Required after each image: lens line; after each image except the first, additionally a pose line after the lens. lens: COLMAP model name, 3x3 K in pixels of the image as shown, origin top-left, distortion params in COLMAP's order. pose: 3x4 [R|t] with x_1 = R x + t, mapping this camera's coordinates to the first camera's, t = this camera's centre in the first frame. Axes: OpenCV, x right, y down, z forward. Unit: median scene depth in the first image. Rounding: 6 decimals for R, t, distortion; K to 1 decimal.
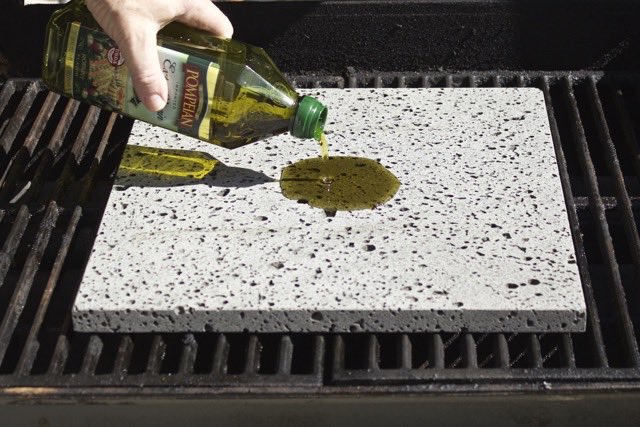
lens RADIAL K [[1434.3, 0, 320.0], [0, 1434.3, 213.5], [0, 0, 1]] dist [0.004846, 0.207019]
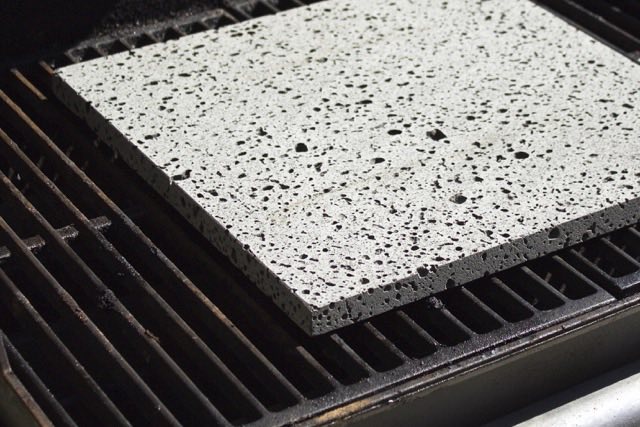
lens RADIAL K [[1751.9, 0, 320.0], [0, 1751.9, 213.5], [0, 0, 1]] dist [0.002604, 0.243949]
pose [[0.834153, -0.266190, 0.483044, -0.606885], [0.265555, 0.961459, 0.071251, -0.051661], [-0.483393, 0.068840, 0.872692, 0.132650]]
